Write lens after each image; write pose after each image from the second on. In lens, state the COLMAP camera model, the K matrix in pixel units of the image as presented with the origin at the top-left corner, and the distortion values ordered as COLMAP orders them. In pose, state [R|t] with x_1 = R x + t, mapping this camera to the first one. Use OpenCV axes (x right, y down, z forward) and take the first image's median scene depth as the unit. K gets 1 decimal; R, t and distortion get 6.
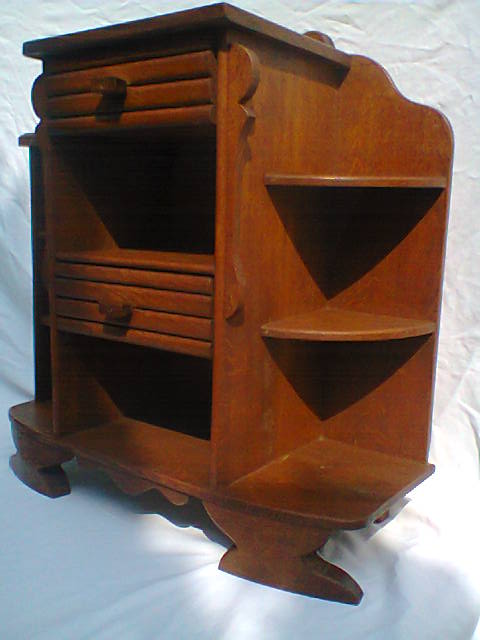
lens RADIAL K [[644.6, 0, 240.0], [0, 644.6, 320.0], [0, 0, 1]] dist [-0.009549, -0.121088]
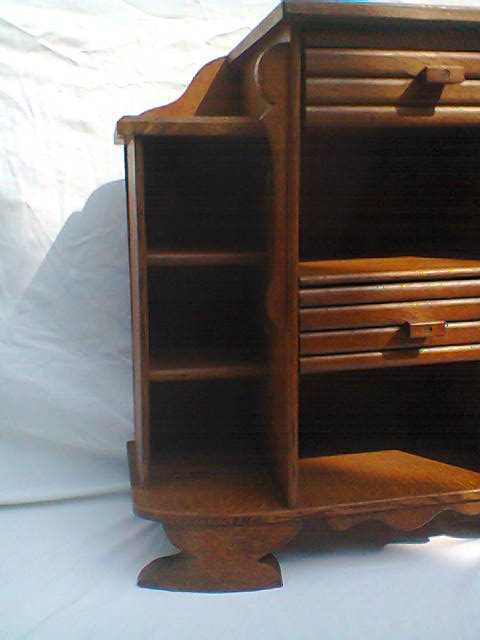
lens RADIAL K [[657.6, 0, 240.0], [0, 657.6, 320.0], [0, 0, 1]] dist [0.069653, -0.280103]
pose [[0.704493, -0.181295, 0.686165, -0.961154], [0.162720, 0.982329, 0.092480, -0.149199], [-0.690806, 0.046501, 0.721544, 0.503232]]
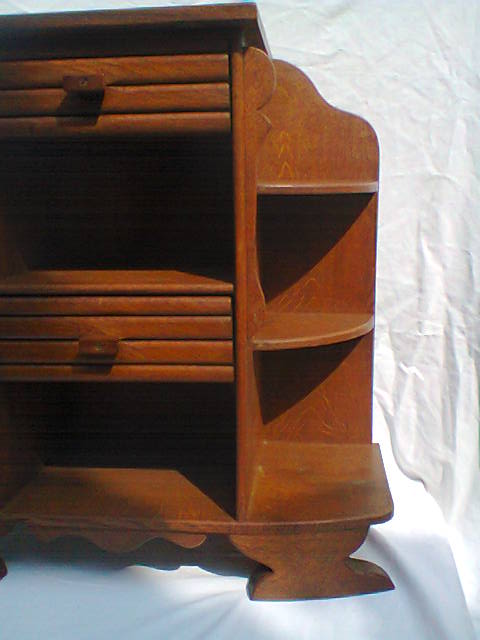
lens RADIAL K [[657.6, 0, 240.0], [0, 657.6, 320.0], [0, 0, 1]] dist [0.069653, -0.280103]
pose [[0.870179, -0.126636, 0.476185, -0.434761], [0.118659, 0.991826, 0.046928, -0.067468], [-0.478235, 0.015668, 0.878092, 0.136655]]
